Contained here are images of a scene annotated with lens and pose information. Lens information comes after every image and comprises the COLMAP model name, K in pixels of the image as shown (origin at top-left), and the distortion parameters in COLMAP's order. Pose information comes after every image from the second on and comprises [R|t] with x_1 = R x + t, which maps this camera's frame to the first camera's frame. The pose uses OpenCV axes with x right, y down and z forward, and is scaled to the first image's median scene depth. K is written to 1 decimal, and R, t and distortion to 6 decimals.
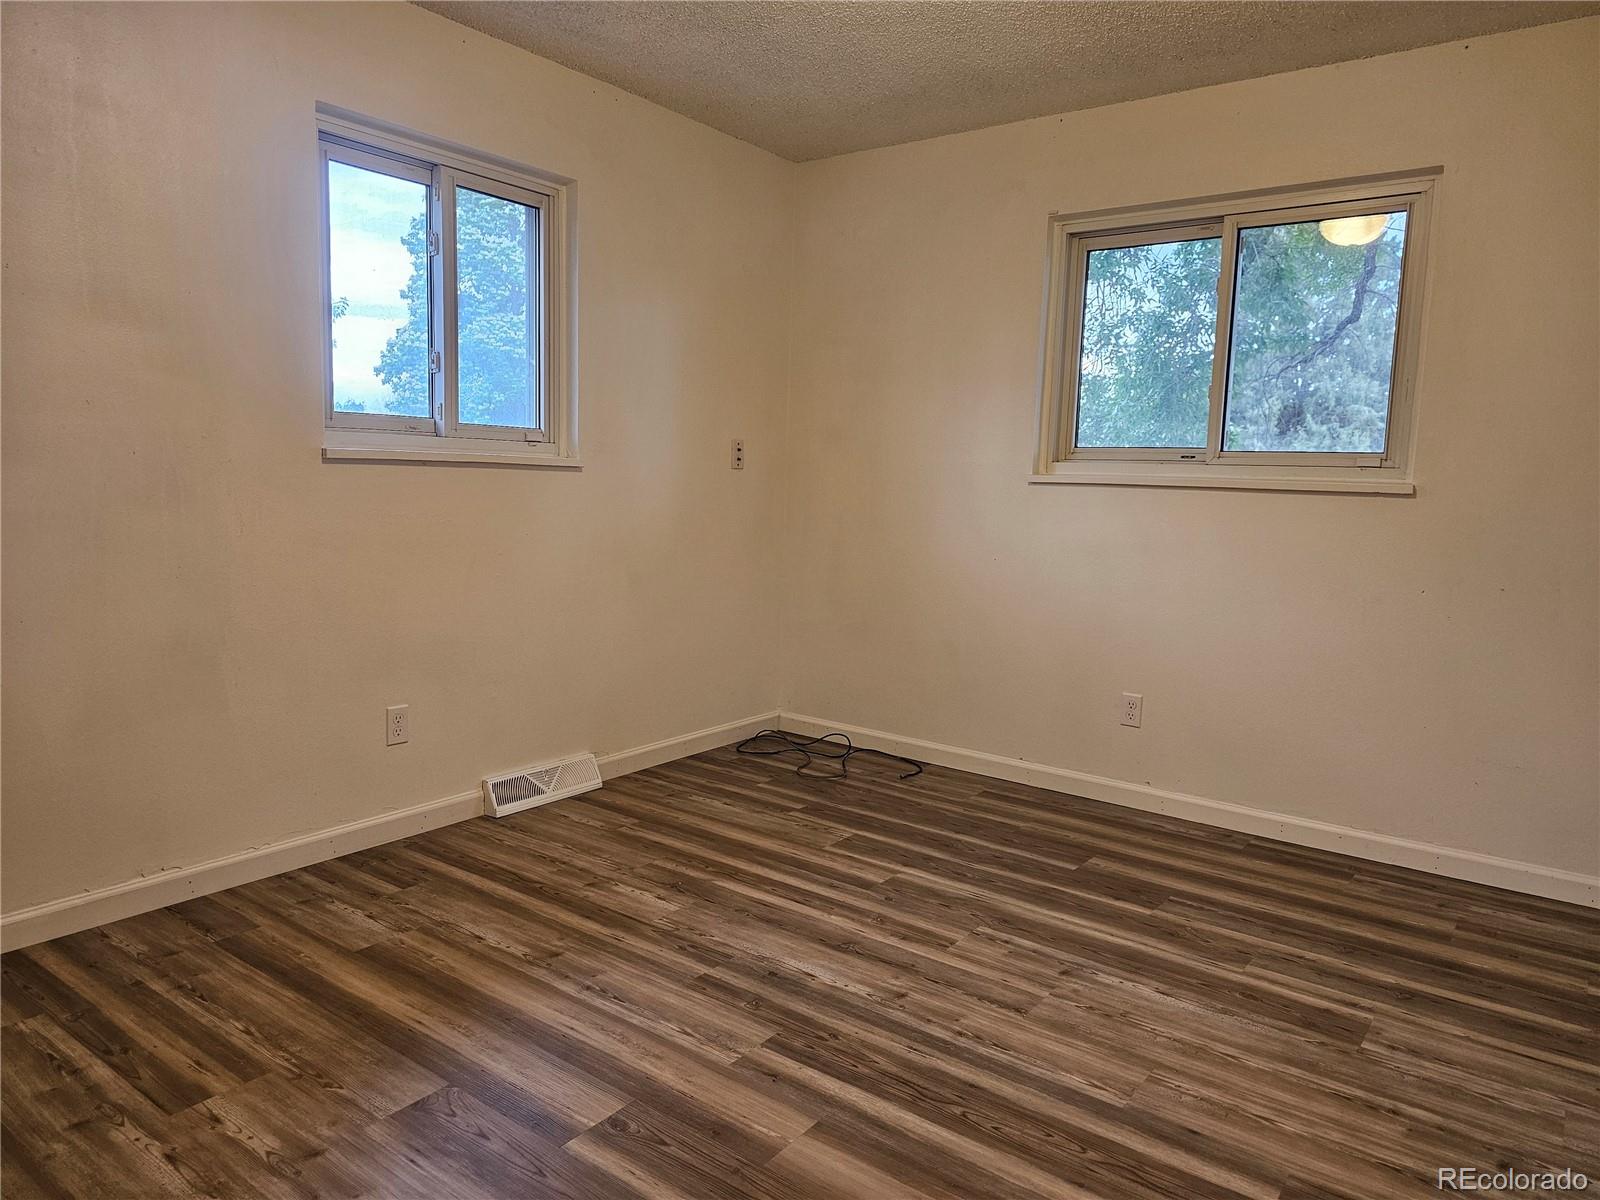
lens RADIAL K [[1074.3, 0, 792.5], [0, 1074.3, 592.5], [0, 0, 1]] dist [0.068771, -0.057054]
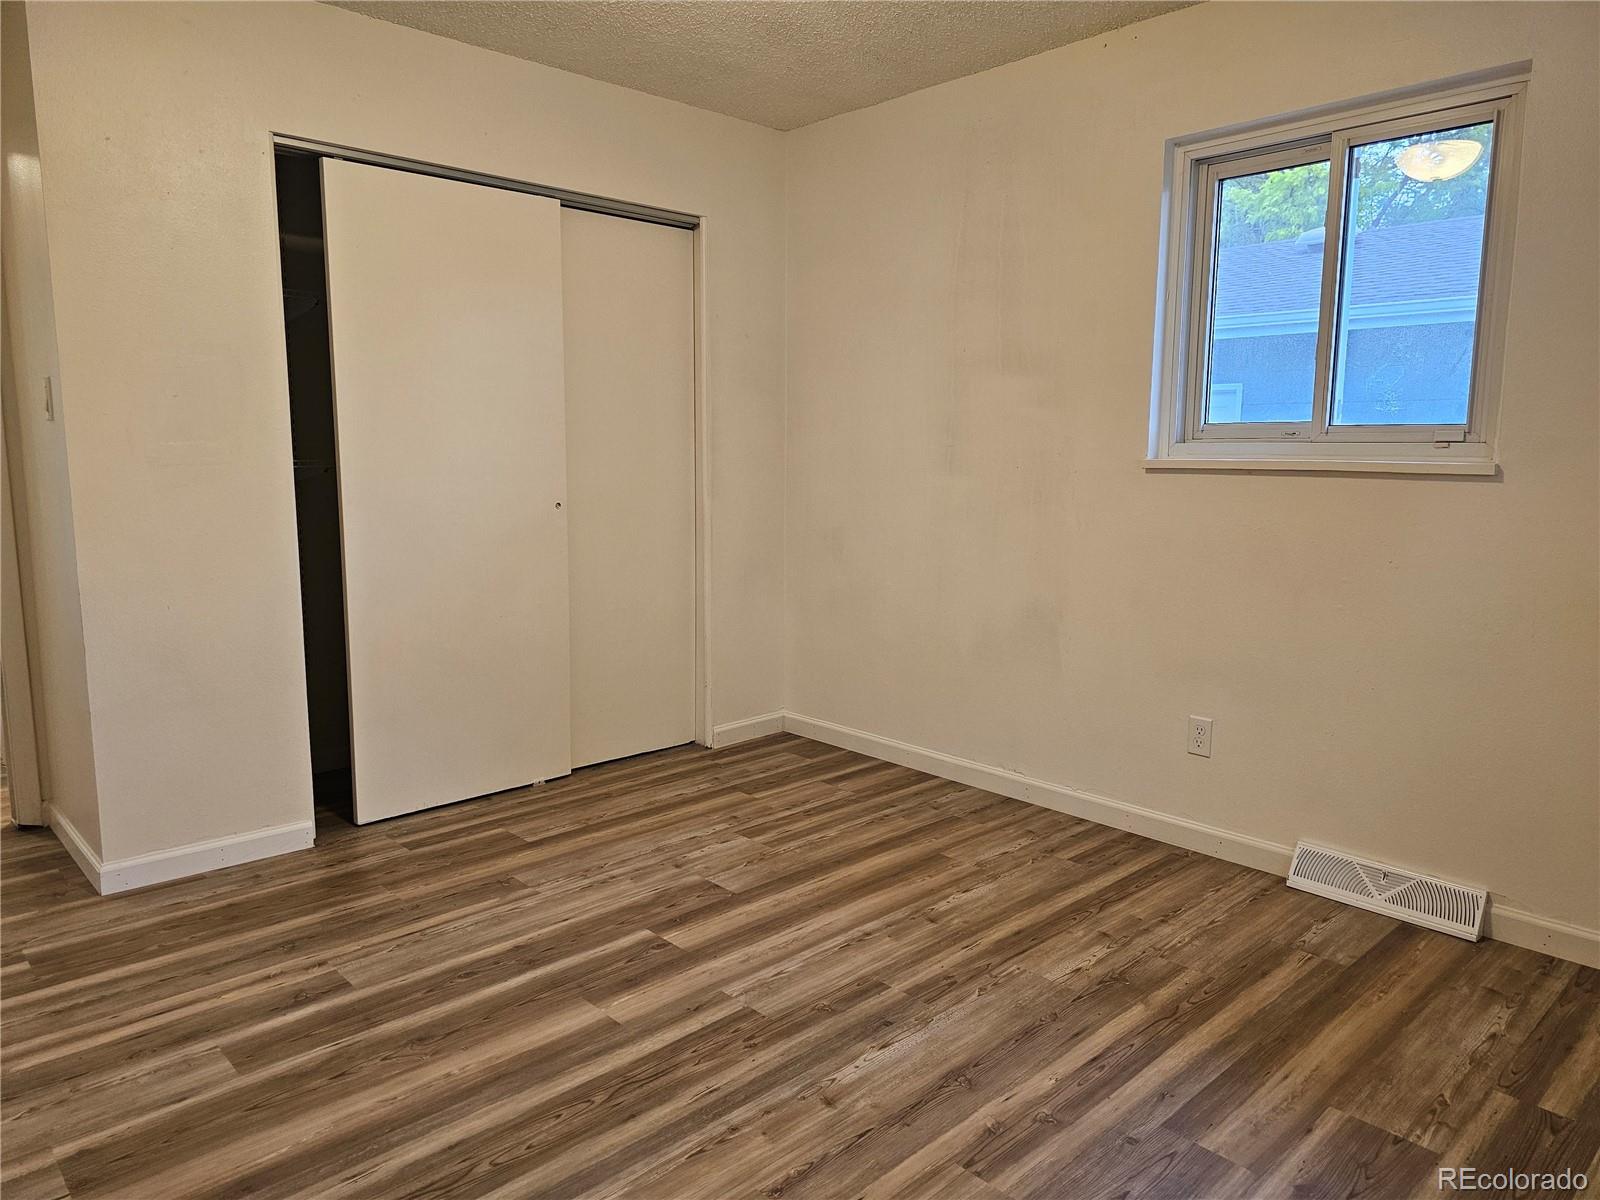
lens RADIAL K [[1074.3, 0, 821.8], [0, 1074.3, 596.5], [0, 0, 1]] dist [0.068771, -0.057054]
pose [[-0.156474, 0.101723, -0.982430, 0.805410], [-0.124886, 0.984661, 0.121845, -0.100701], [0.979755, 0.141757, -0.141370, 0.968364]]
